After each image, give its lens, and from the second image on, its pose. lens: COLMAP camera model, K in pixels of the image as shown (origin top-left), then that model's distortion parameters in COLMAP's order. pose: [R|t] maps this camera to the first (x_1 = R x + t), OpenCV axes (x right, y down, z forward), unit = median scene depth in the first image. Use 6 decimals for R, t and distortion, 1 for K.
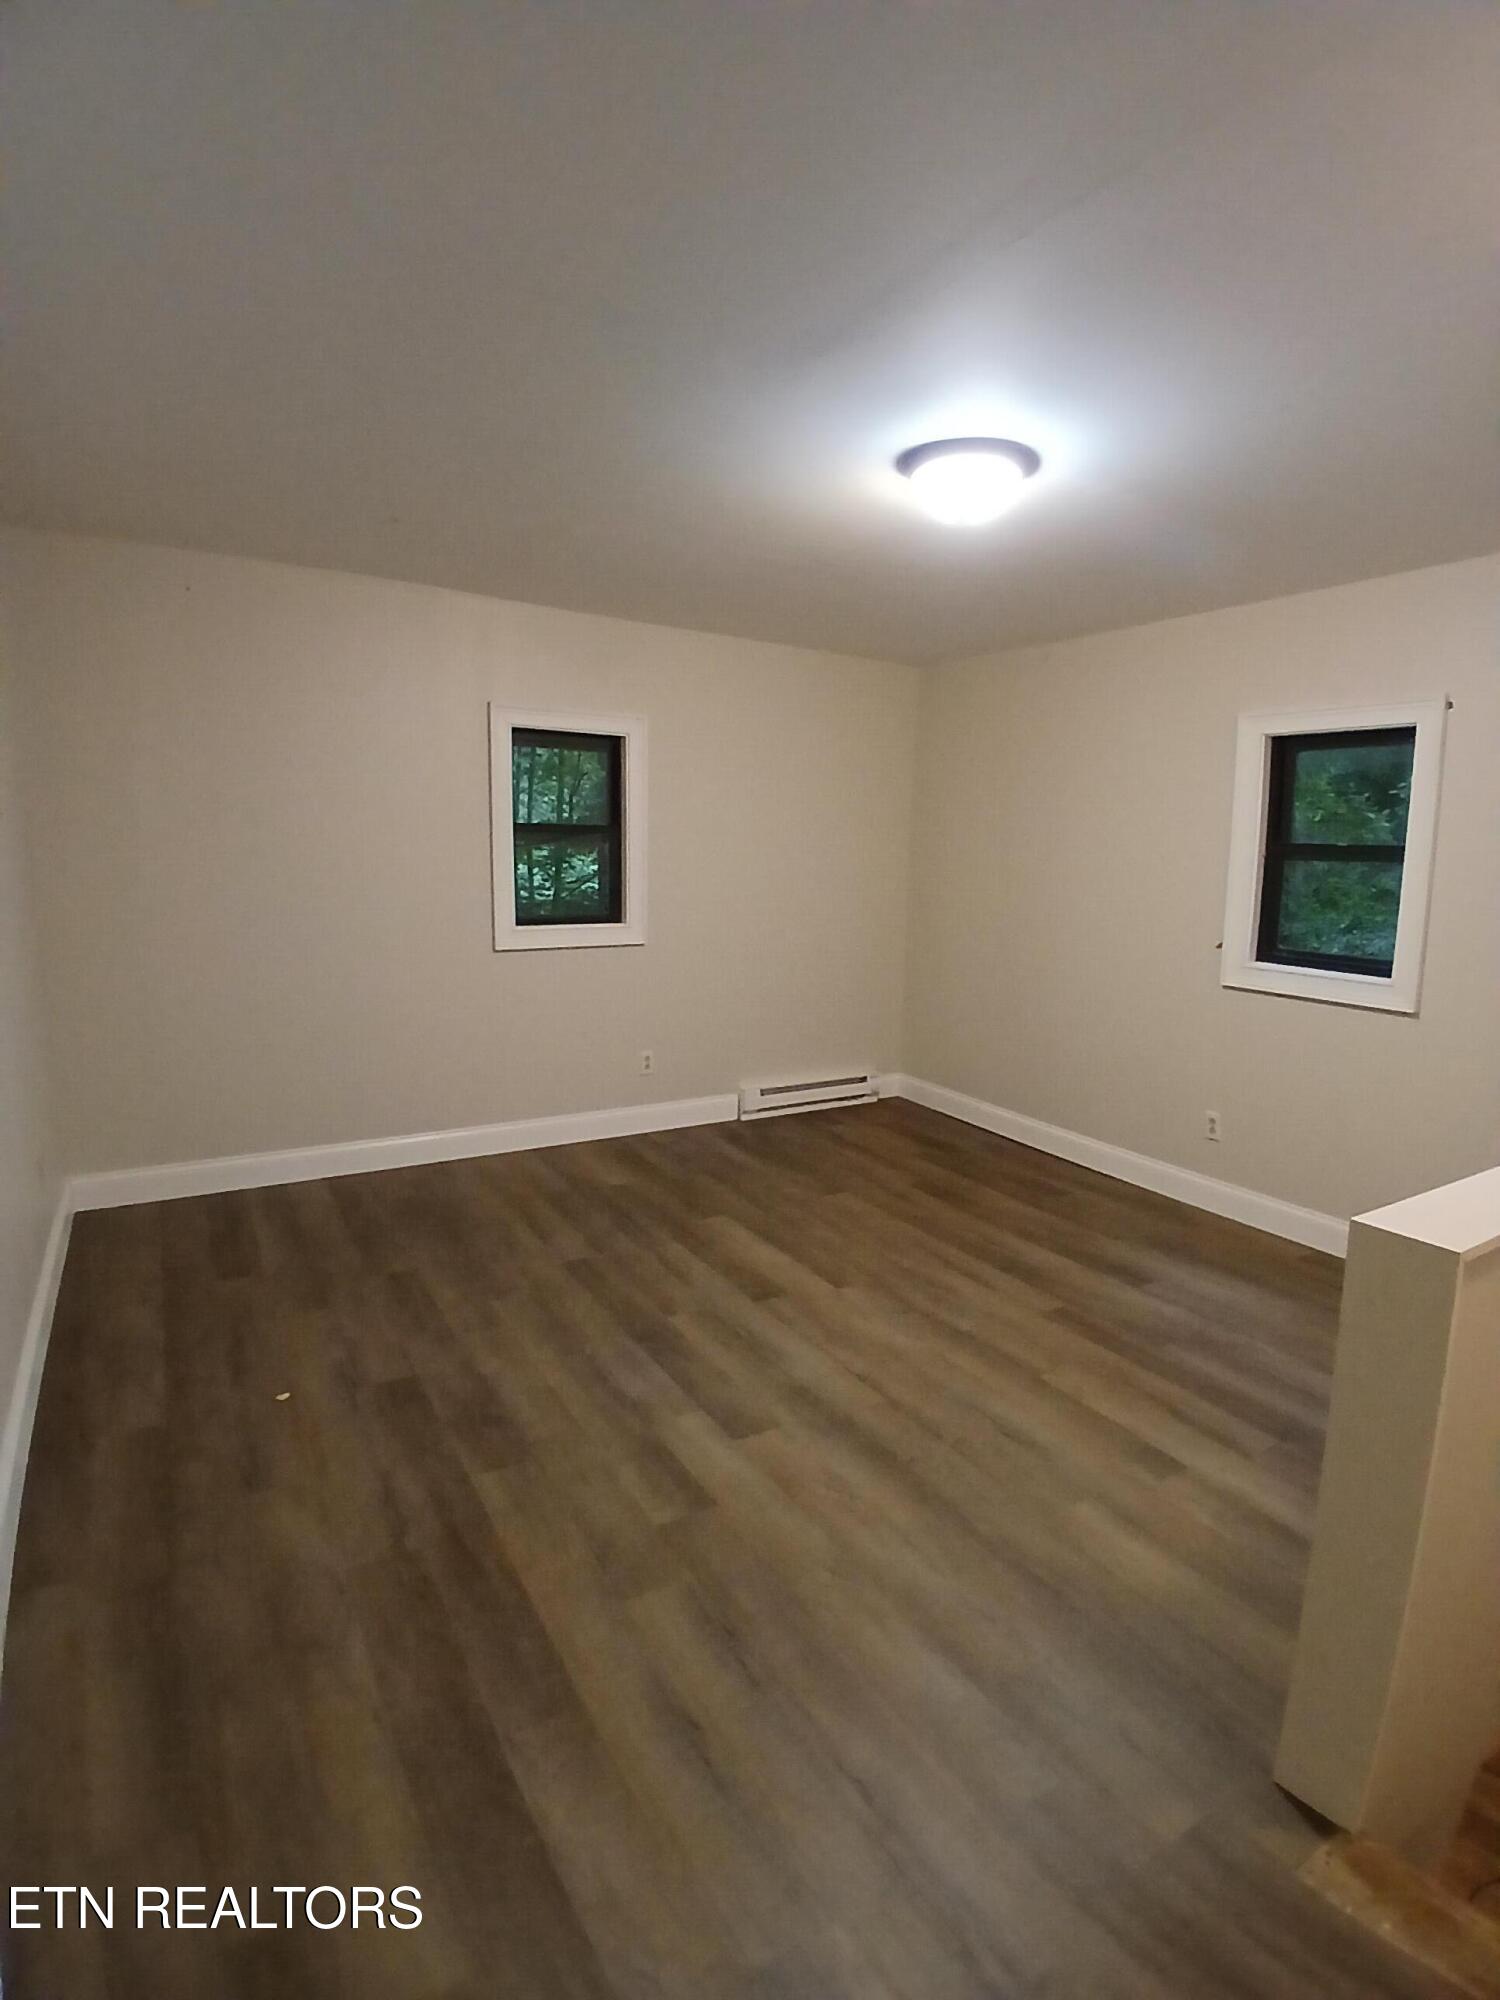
lens RADIAL K [[992.8, 0, 750.0], [0, 992.8, 985.5], [0, 0, 1]] dist [0.002041, -0.047183]
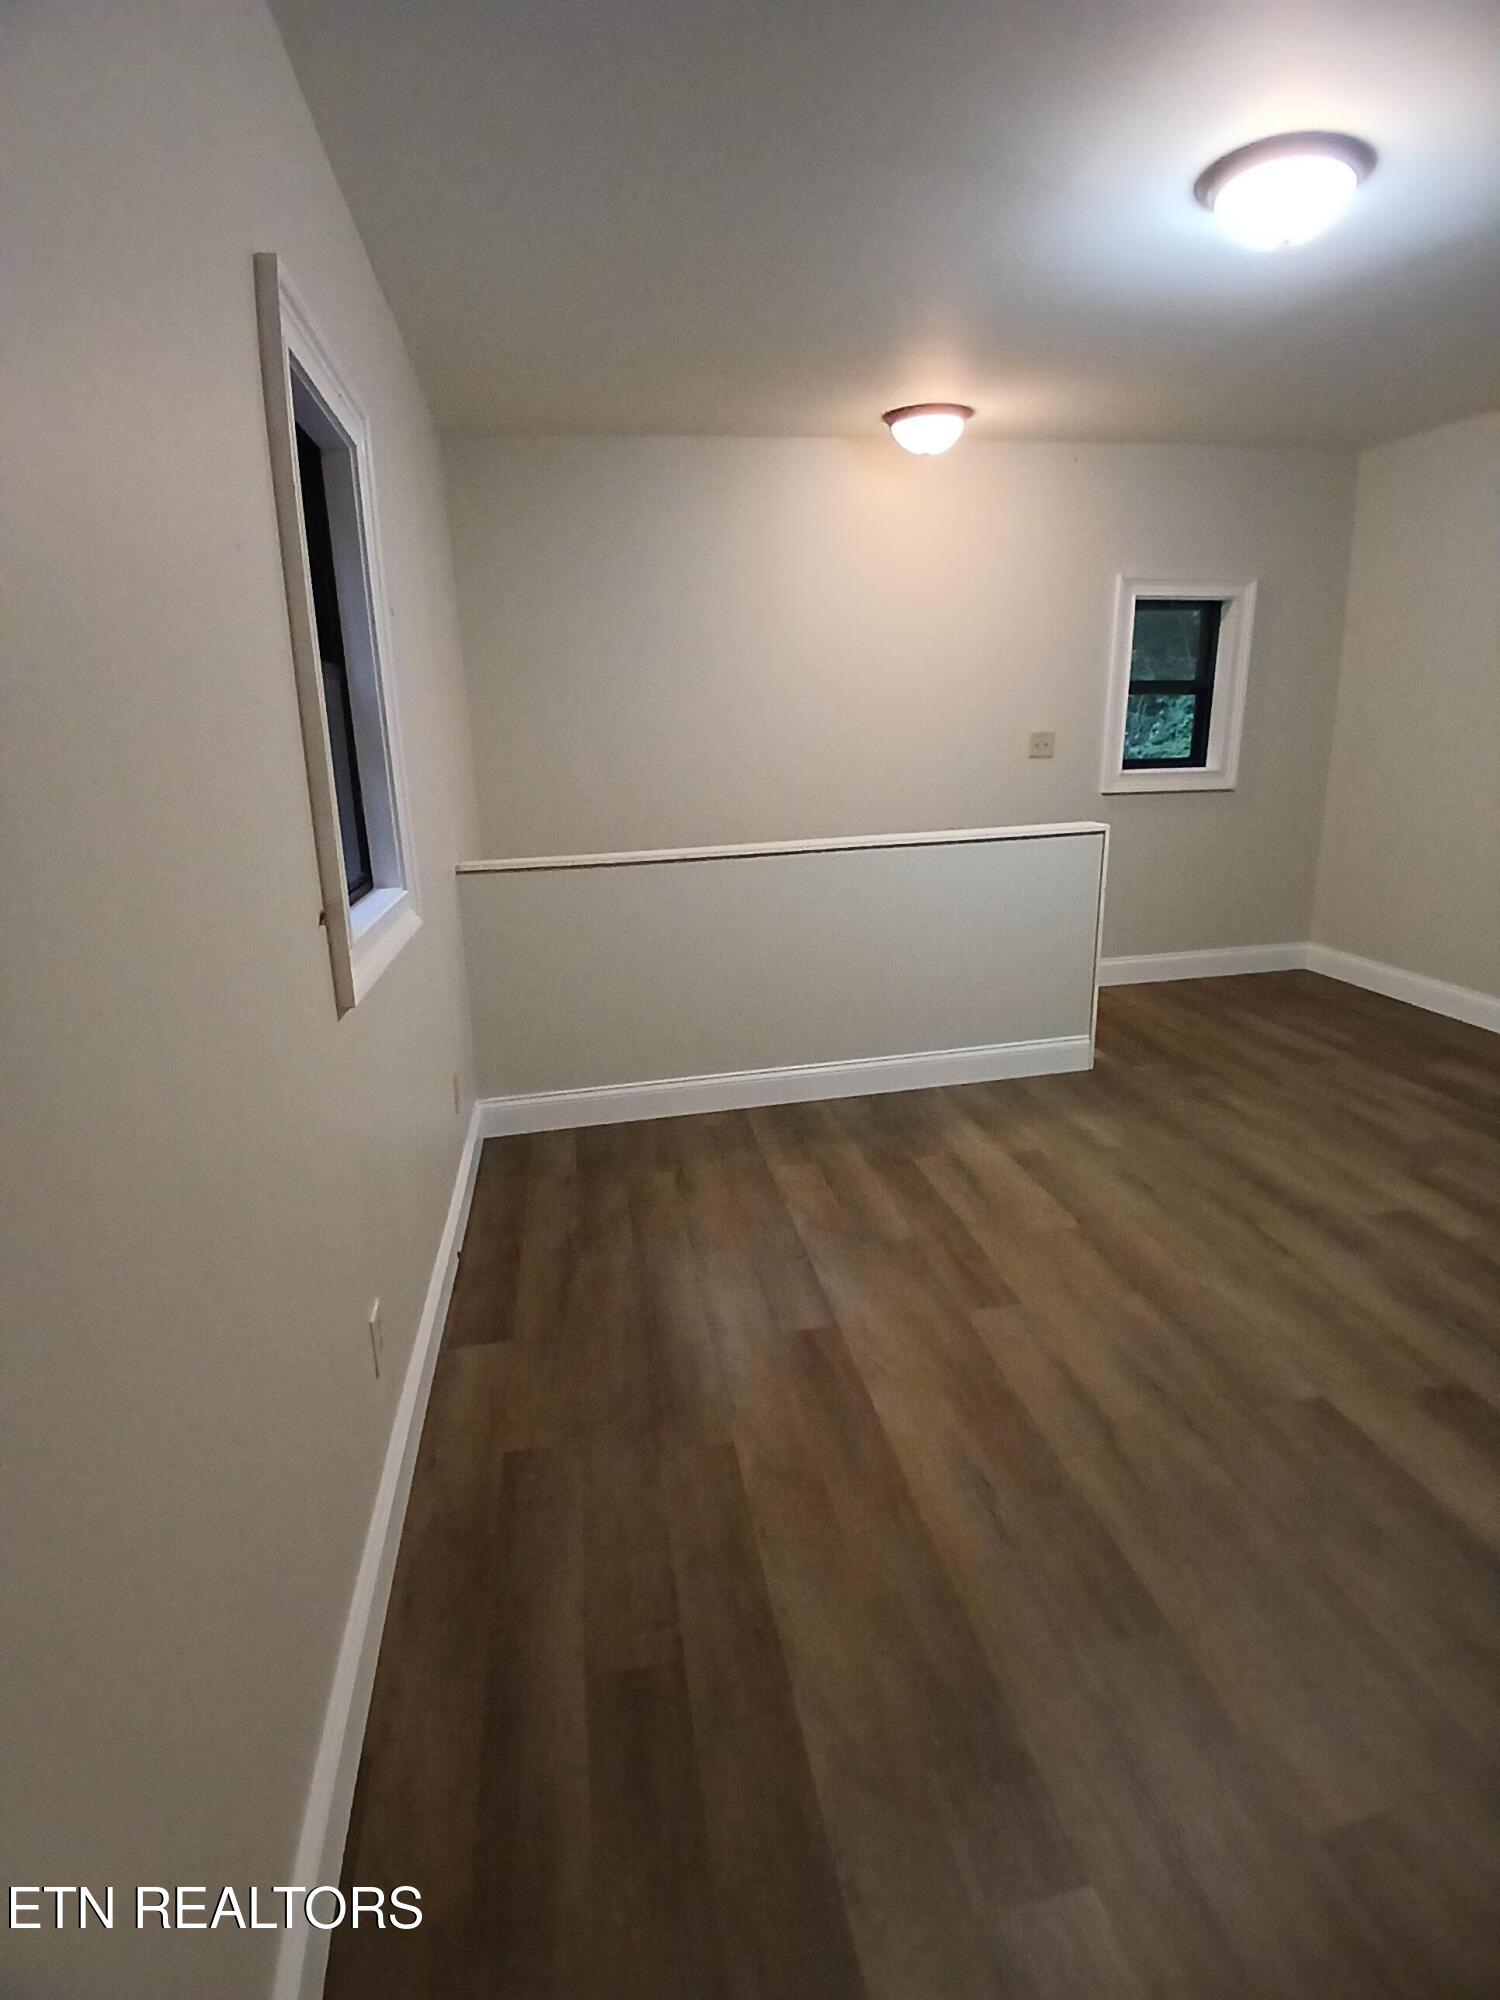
lens RADIAL K [[992.8, 0, 750.0], [0, 992.8, 985.5], [0, 0, 1]] dist [0.002041, -0.047183]
pose [[-0.935591, -0.082566, 0.343297, 0.238856], [0.060042, 0.920910, 0.385123, -0.186522], [-0.347943, 0.380930, -0.856638, 1.577084]]
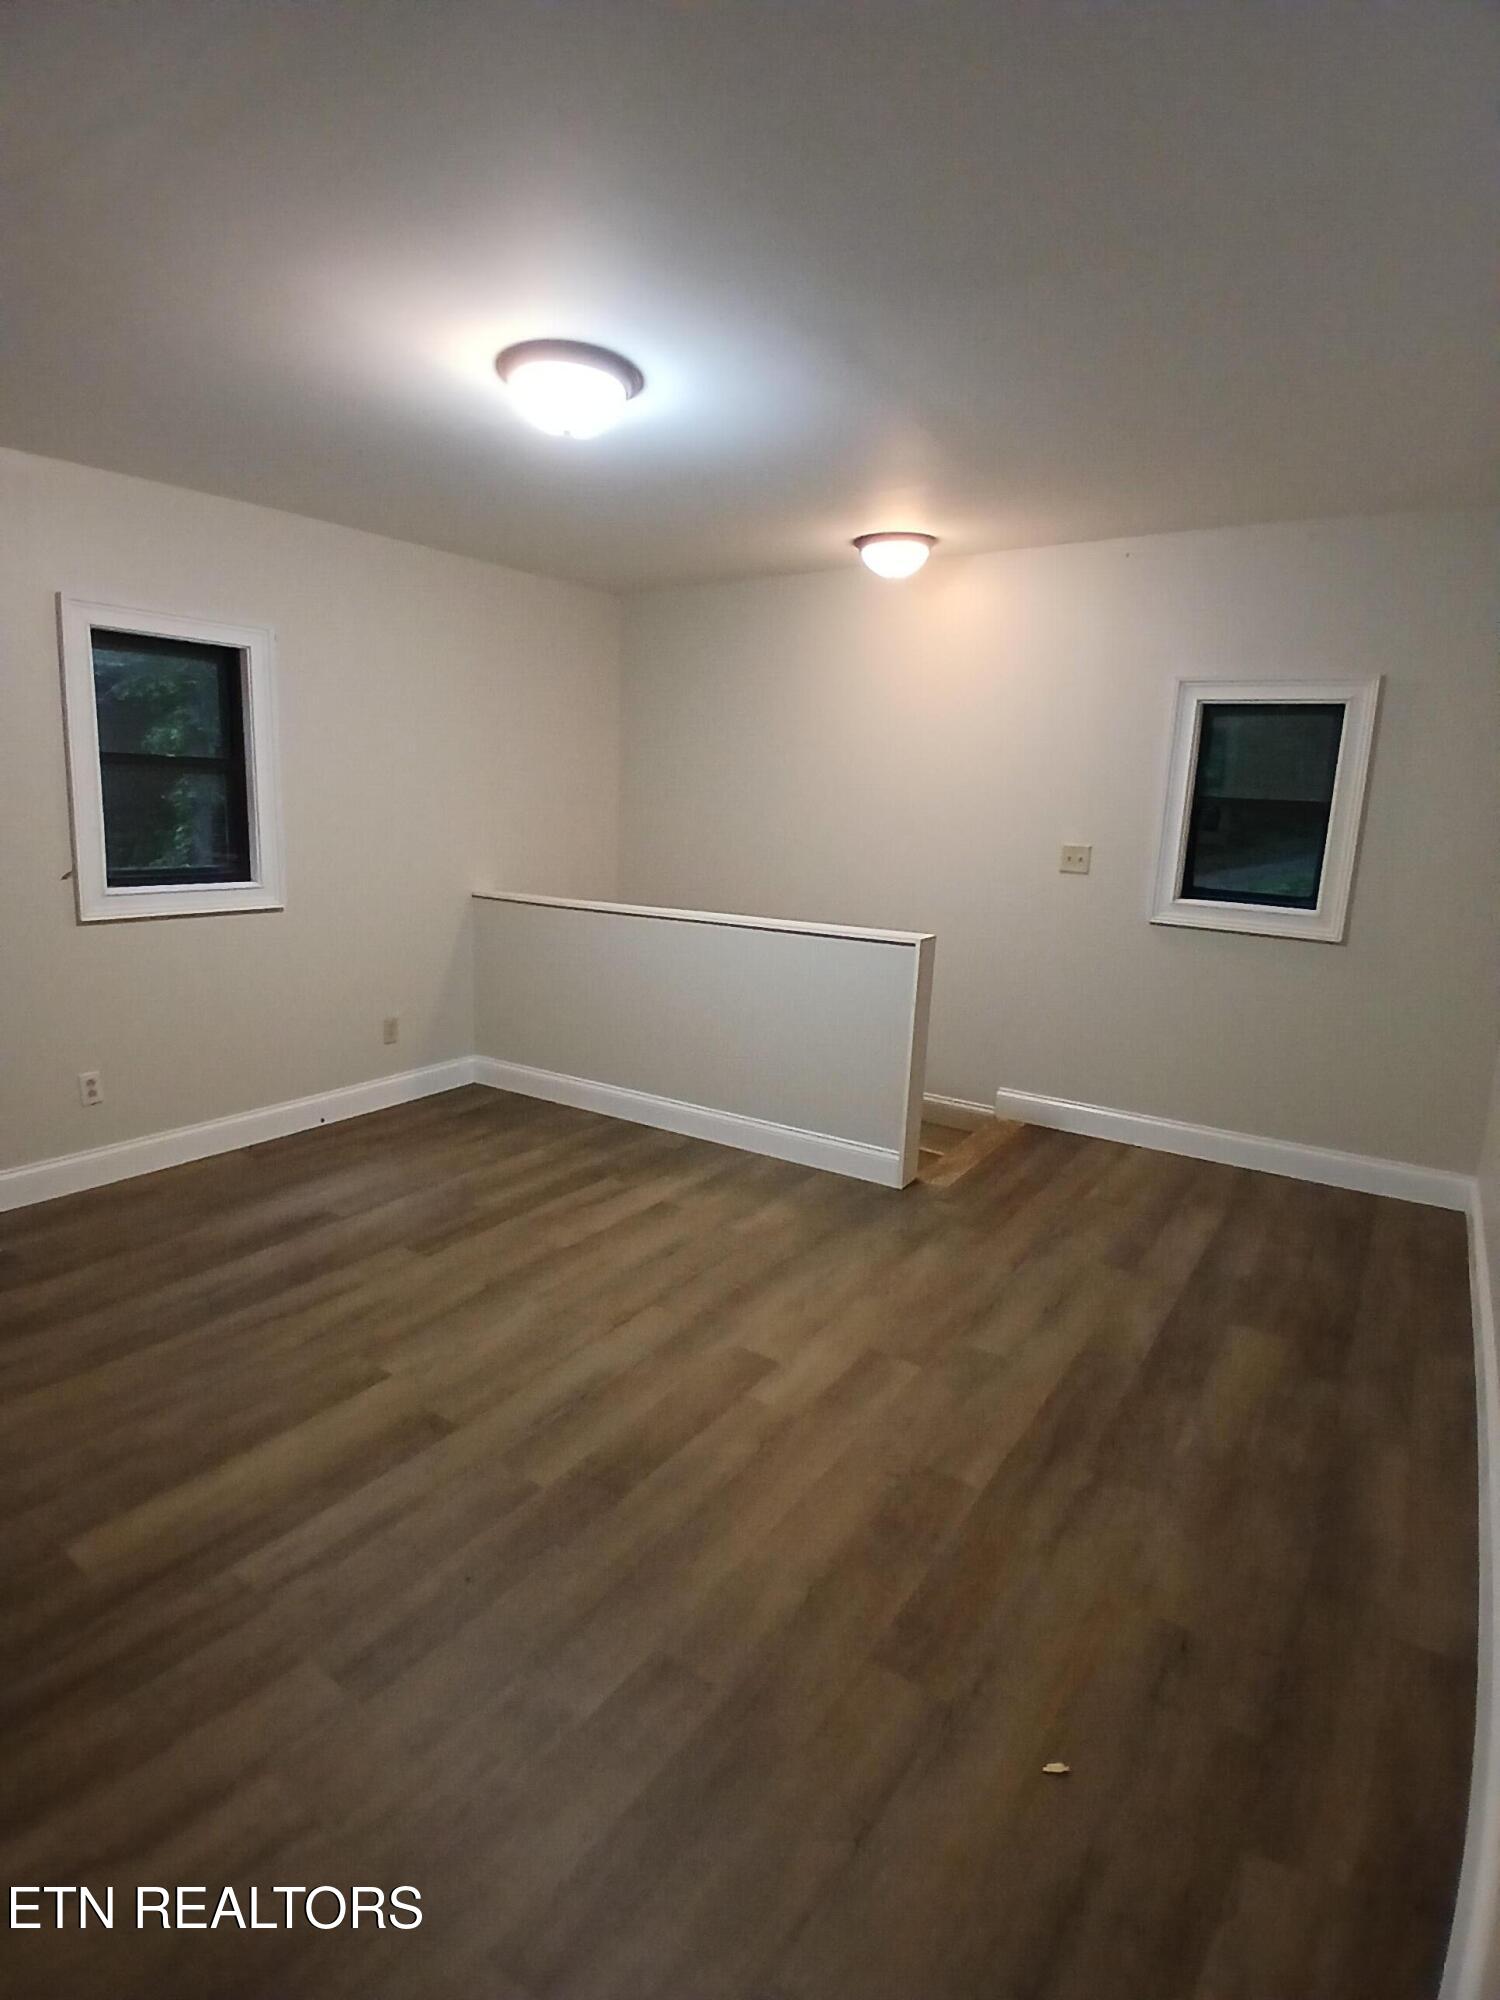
lens RADIAL K [[992.8, 0, 750.0], [0, 992.8, 985.5], [0, 0, 1]] dist [0.002041, -0.047183]
pose [[-0.421807, -0.201049, 0.884114, -0.628330], [0.081695, 0.962712, 0.257898, -0.144224], [-0.902997, 0.181011, -0.389654, 1.014240]]
